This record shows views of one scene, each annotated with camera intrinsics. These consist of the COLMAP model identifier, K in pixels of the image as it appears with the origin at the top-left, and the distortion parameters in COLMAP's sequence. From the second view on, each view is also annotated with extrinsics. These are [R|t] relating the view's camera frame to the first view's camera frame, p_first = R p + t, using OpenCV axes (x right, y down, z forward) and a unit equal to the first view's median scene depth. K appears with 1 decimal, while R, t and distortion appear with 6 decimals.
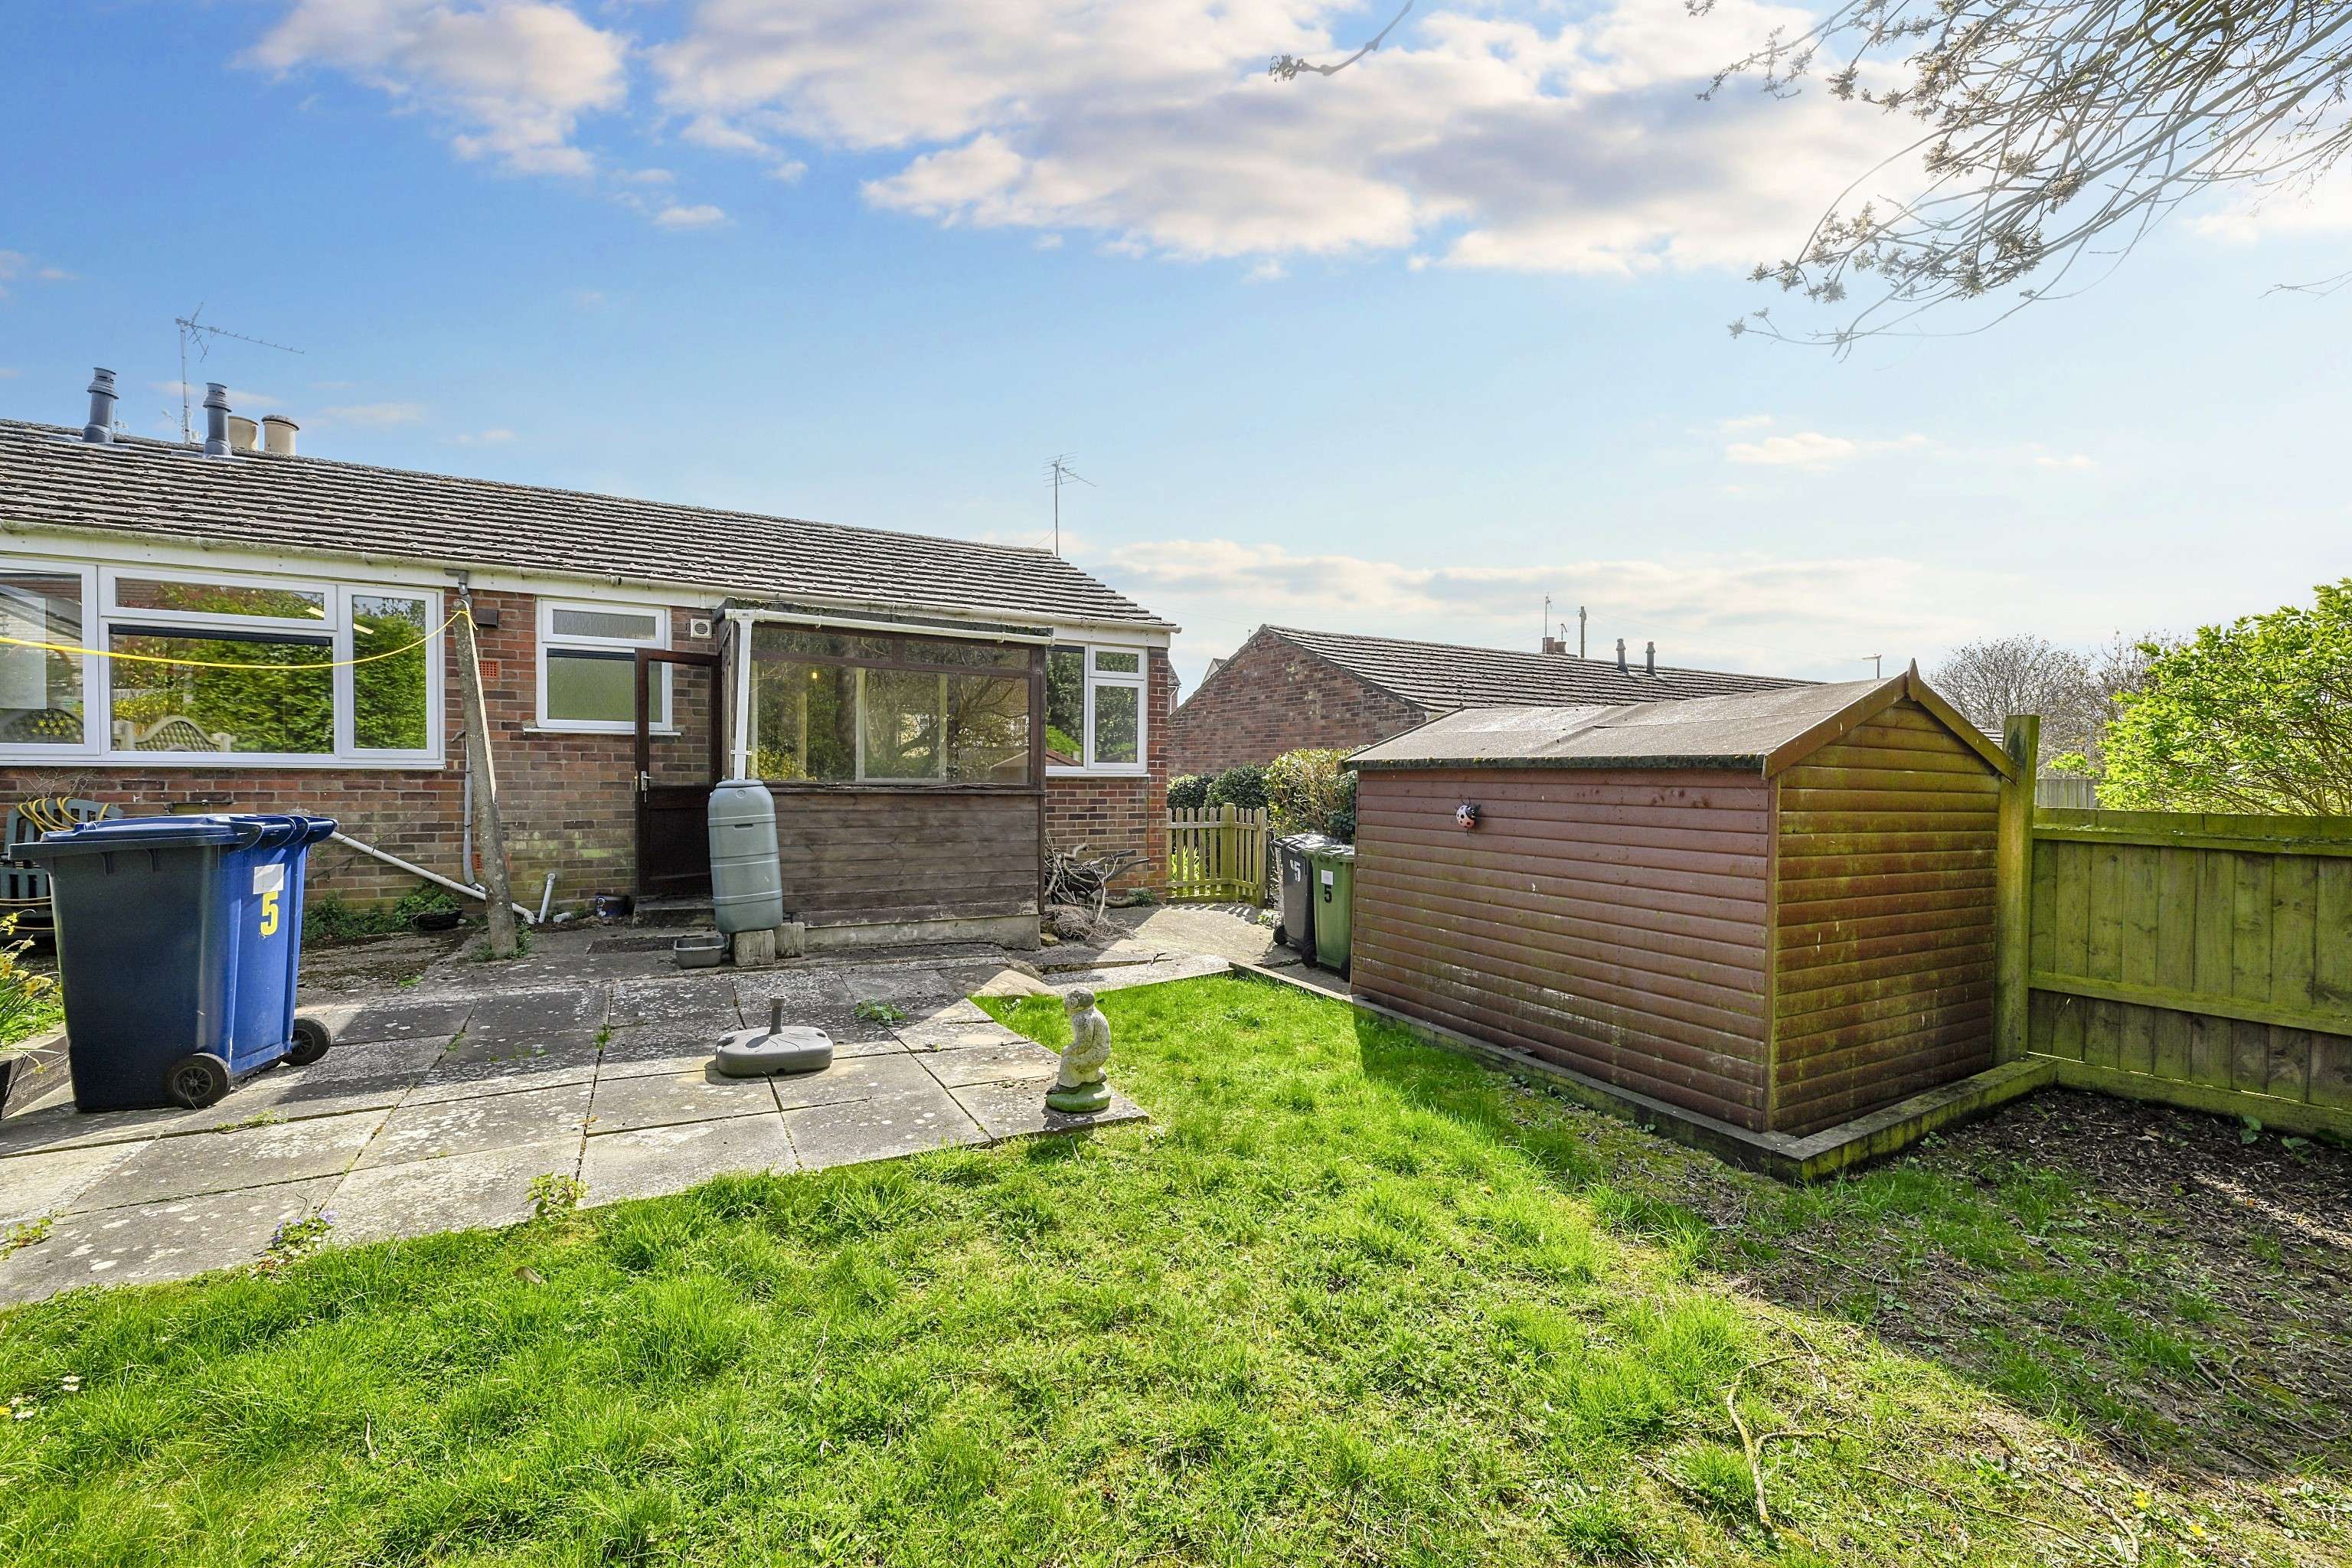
lens RADIAL K [[938.3, 0, 1176.6], [0, 938.3, 782.1], [0, 0, 1]] dist [-0.002153, 0.000005]
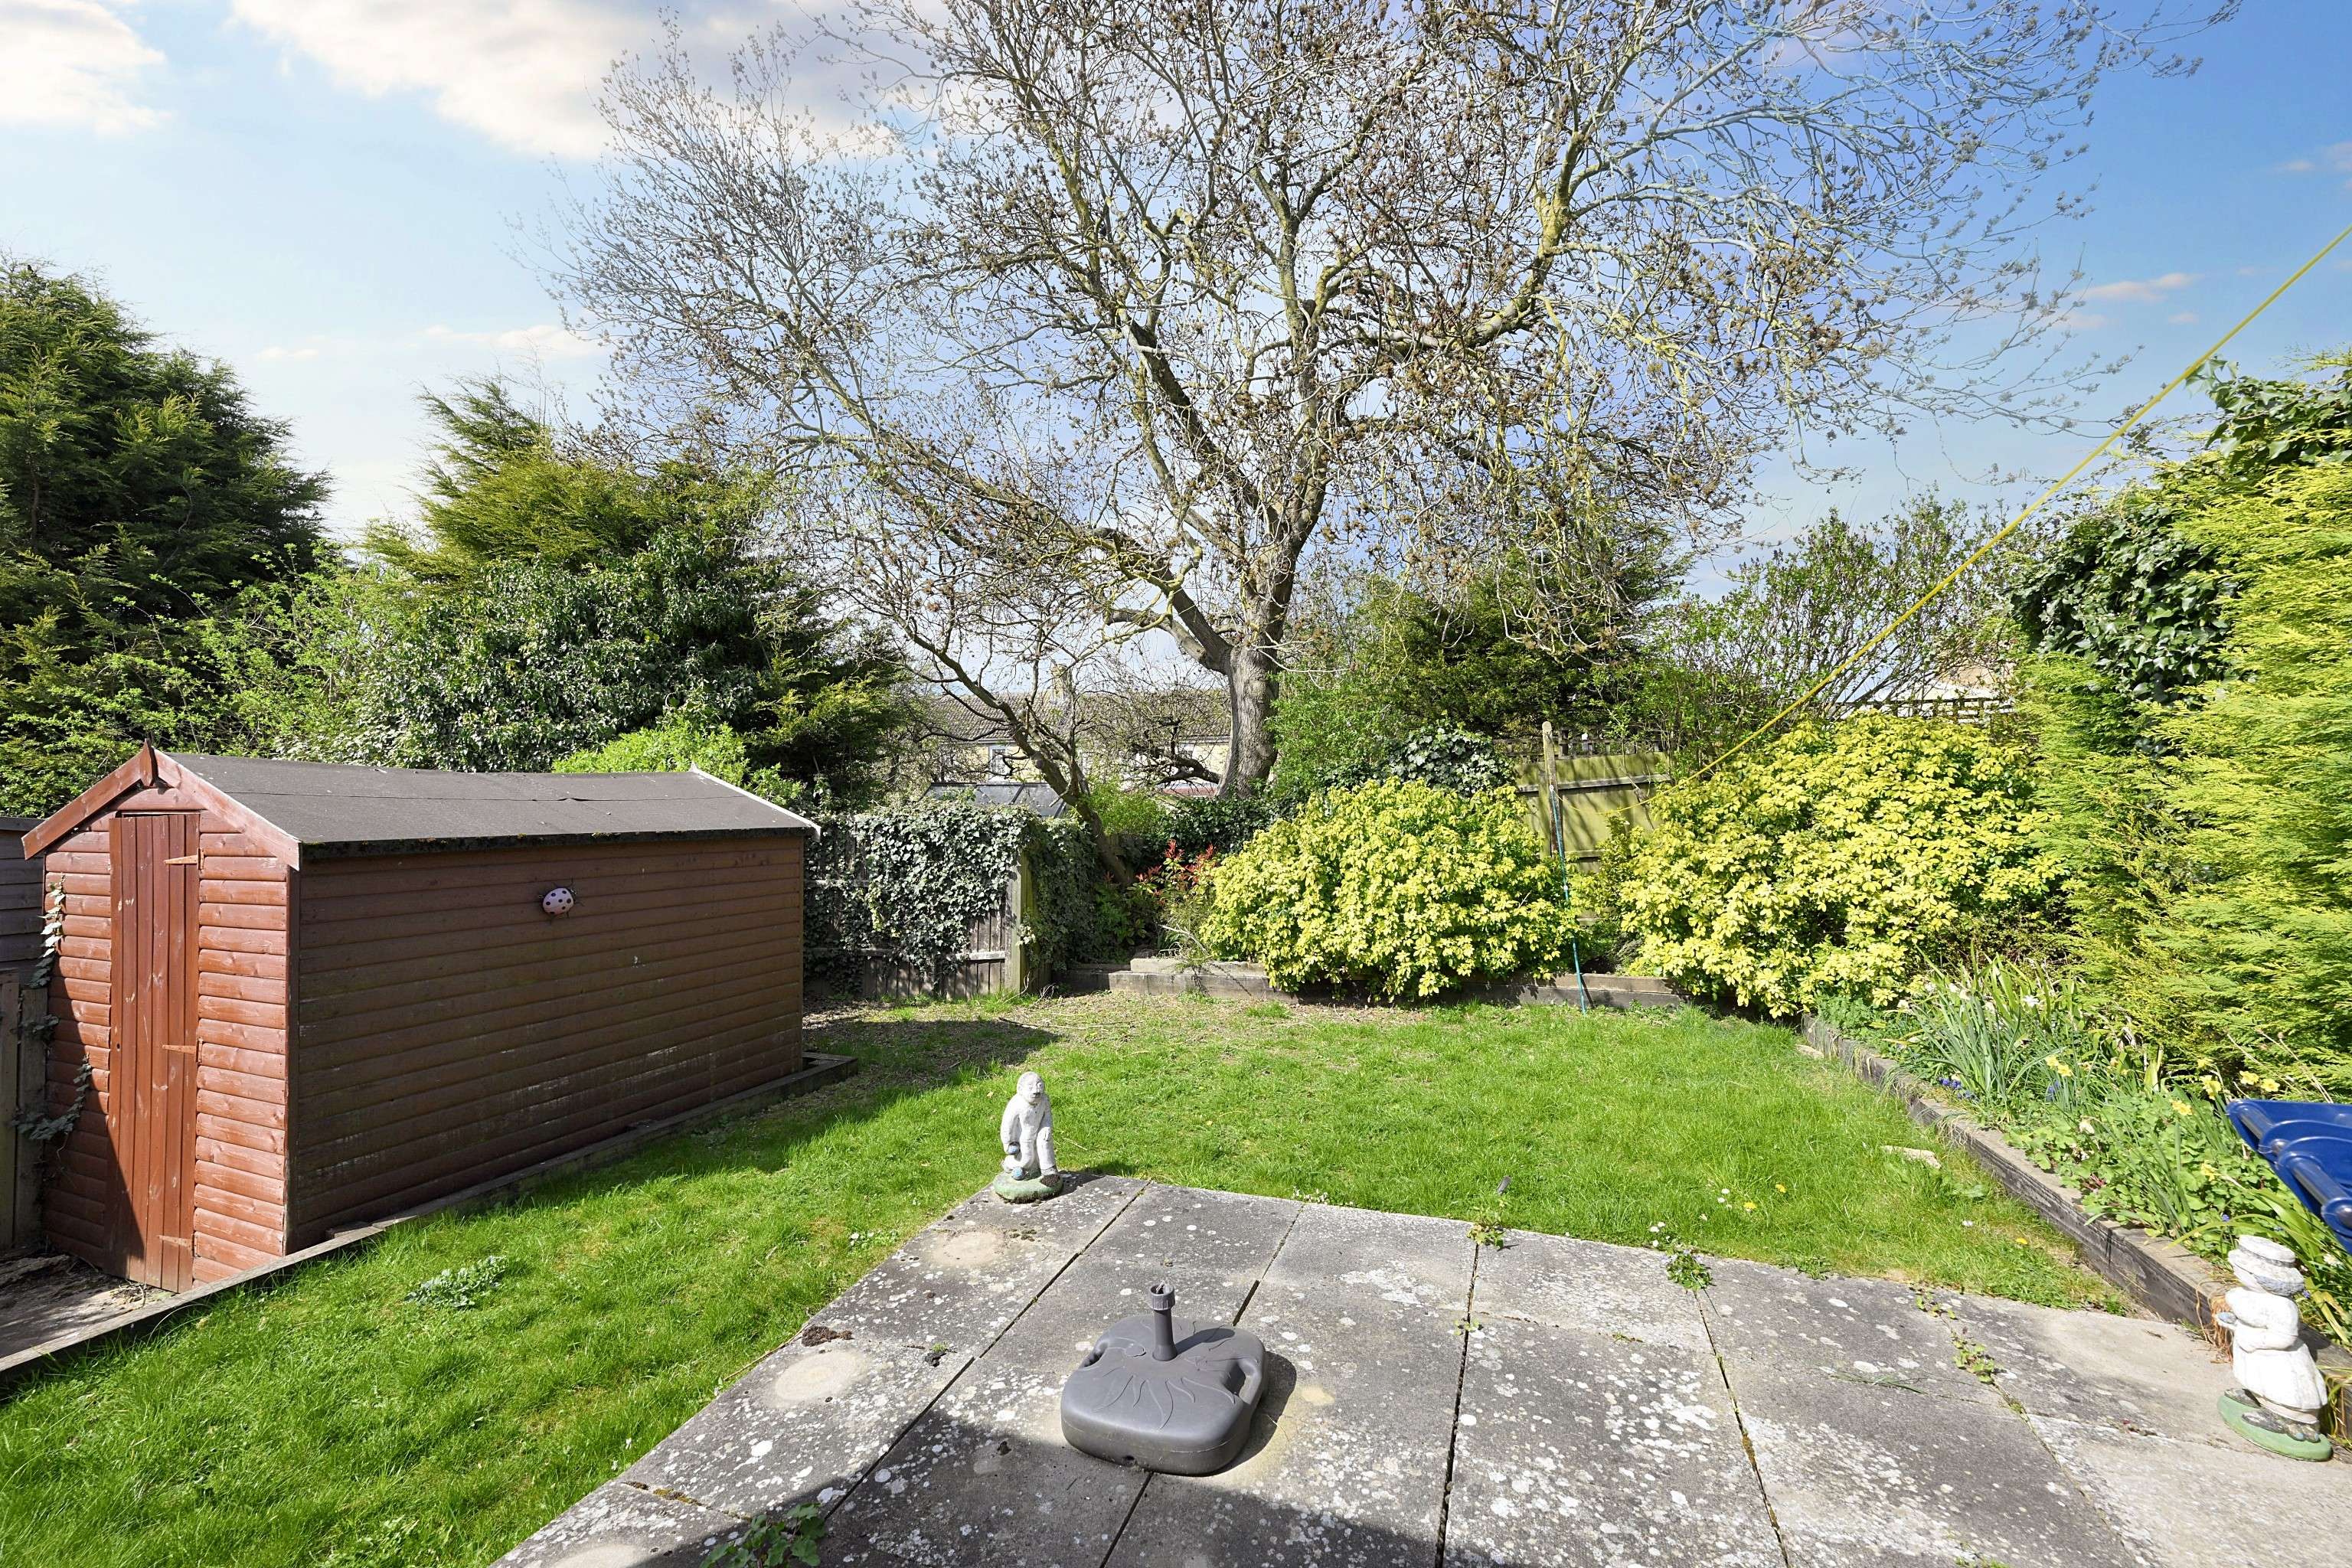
lens RADIAL K [[938.3, 0, 1169.9], [0, 938.3, 791.5], [0, 0, 1]] dist [-0.002153, 0.000005]
pose [[-0.640240, 0.008398, 0.768129, -1.028533], [0.007740, 0.999960, -0.004481, -0.081434], [-0.768136, 0.003076, -0.640280, 1.615935]]
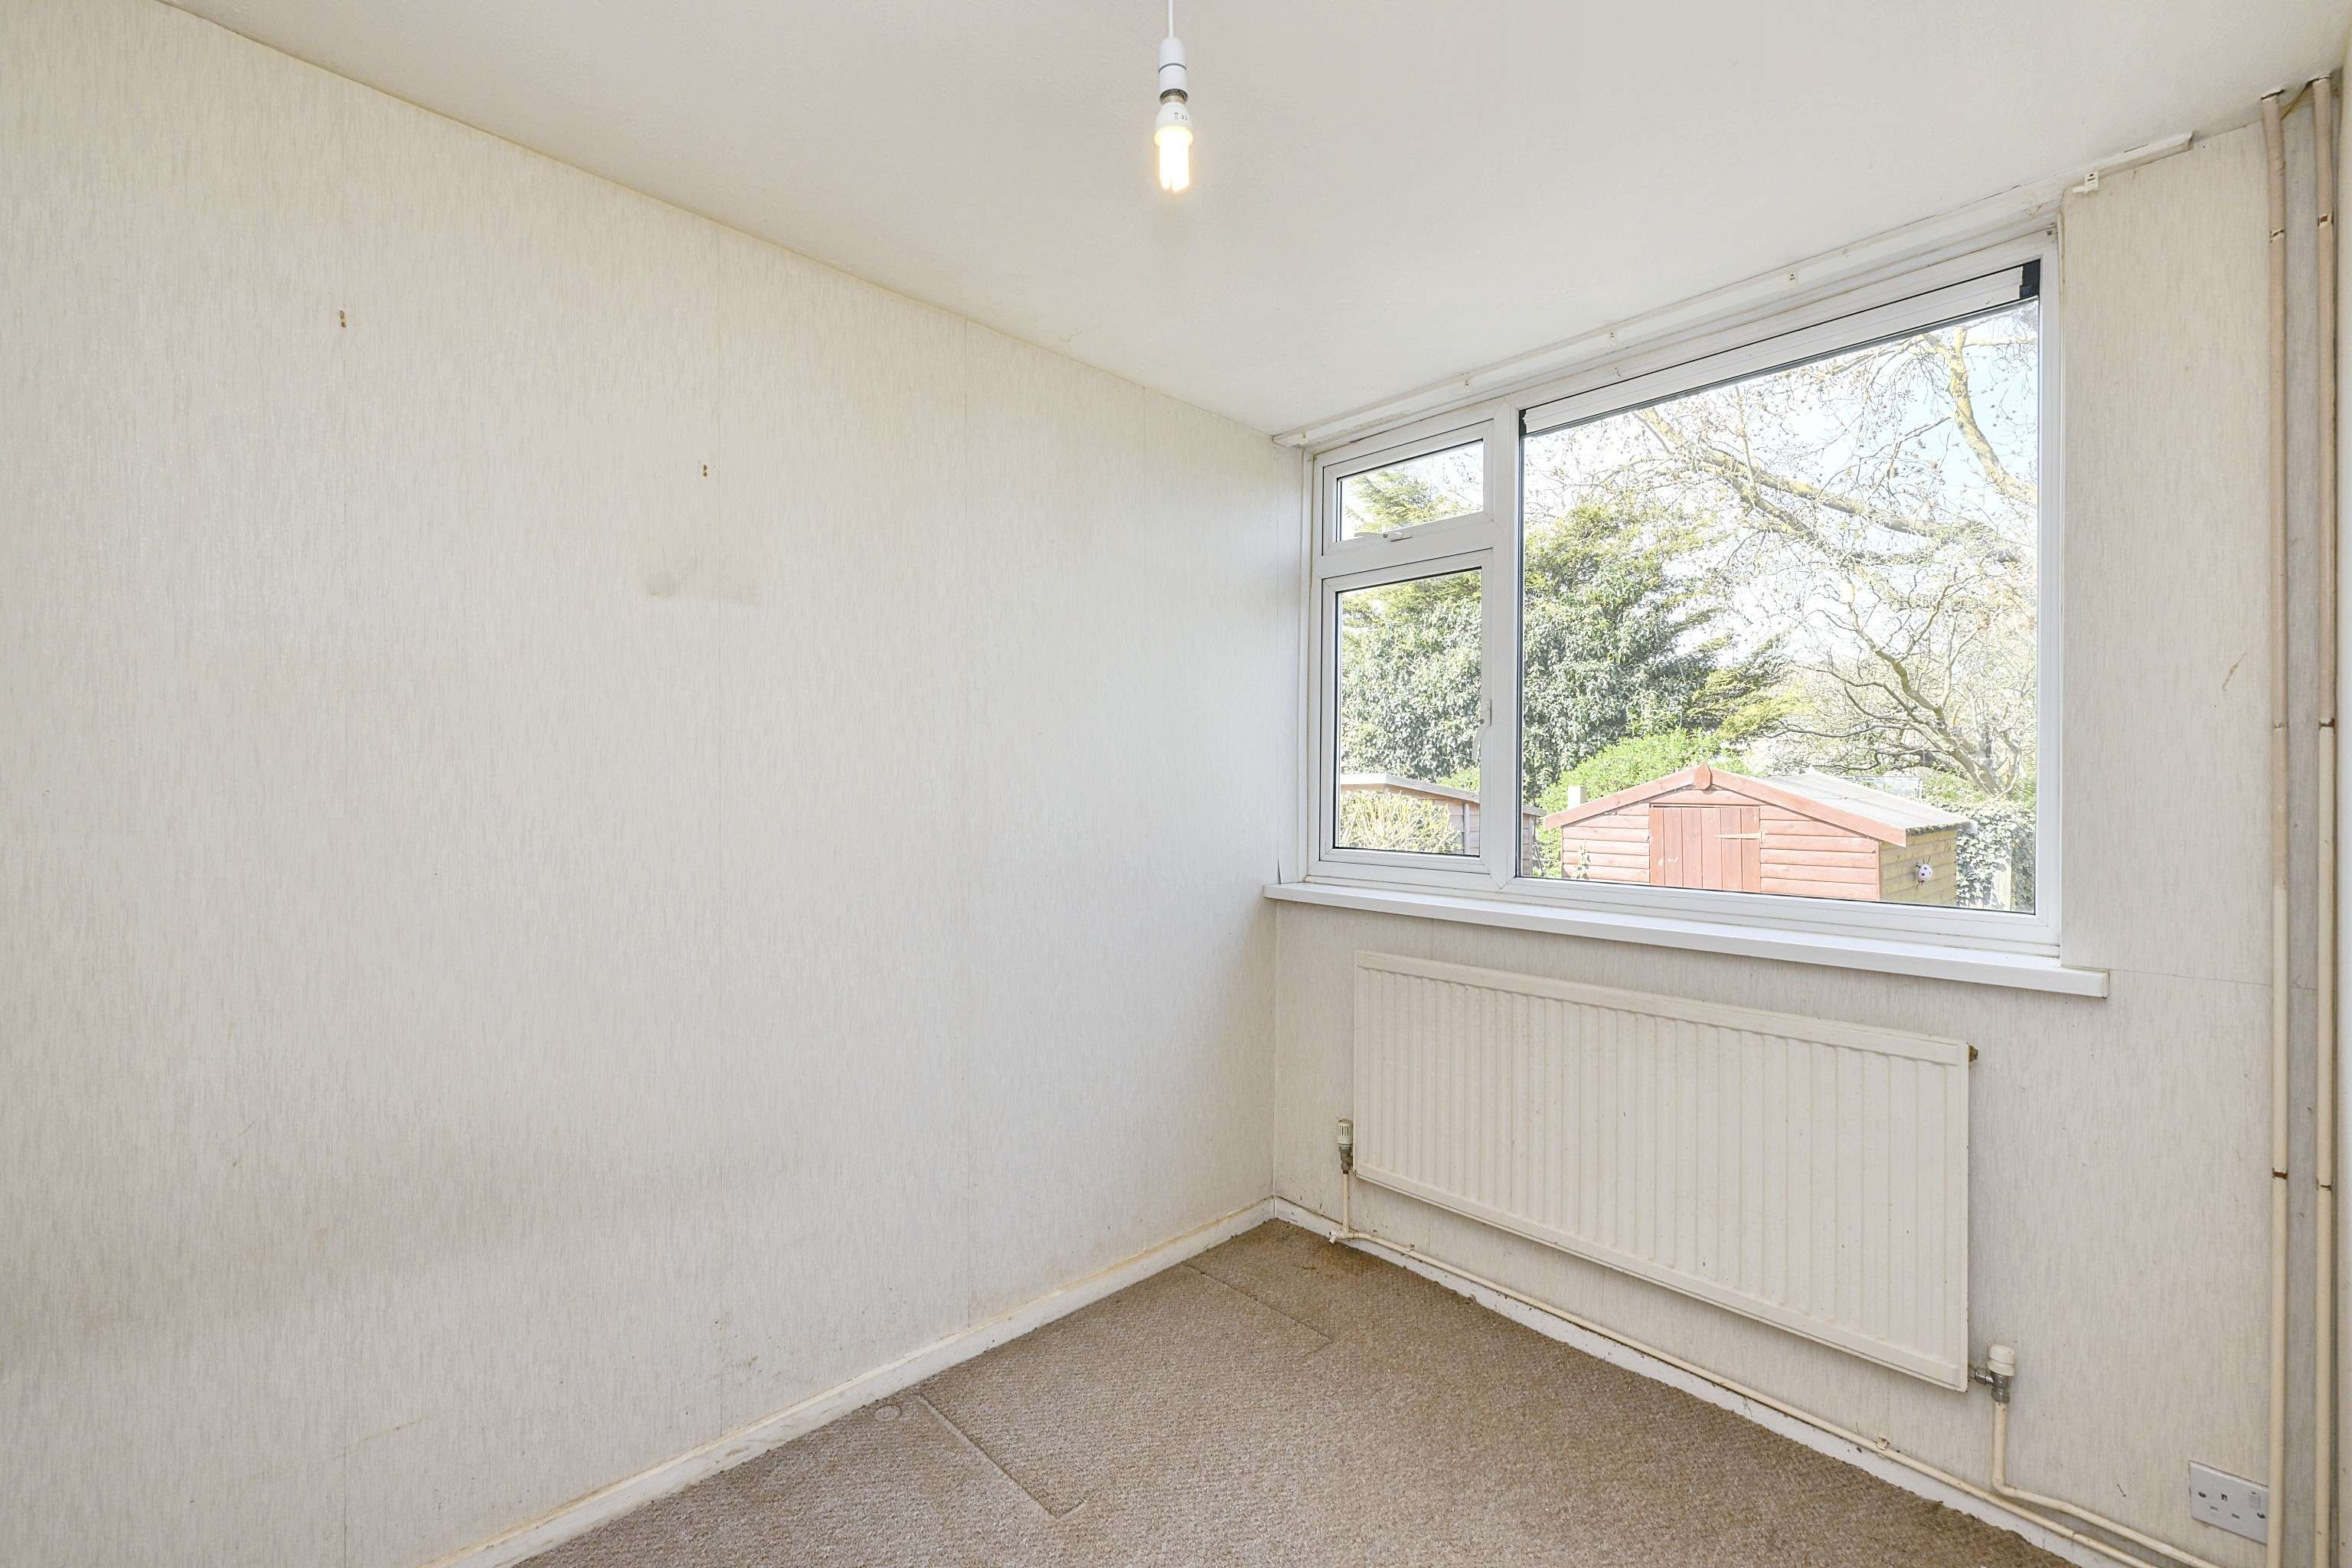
lens RADIAL K [[938.3, 0, 1182.9], [0, 938.3, 784.9], [0, 0, 1]] dist [-0.002153, 0.000005]
pose [[-0.269584, -0.005566, 0.962961, -0.808655], [-0.003323, 0.999983, 0.004850, -0.110626], [-0.962971, -0.001892, -0.269598, 3.208652]]
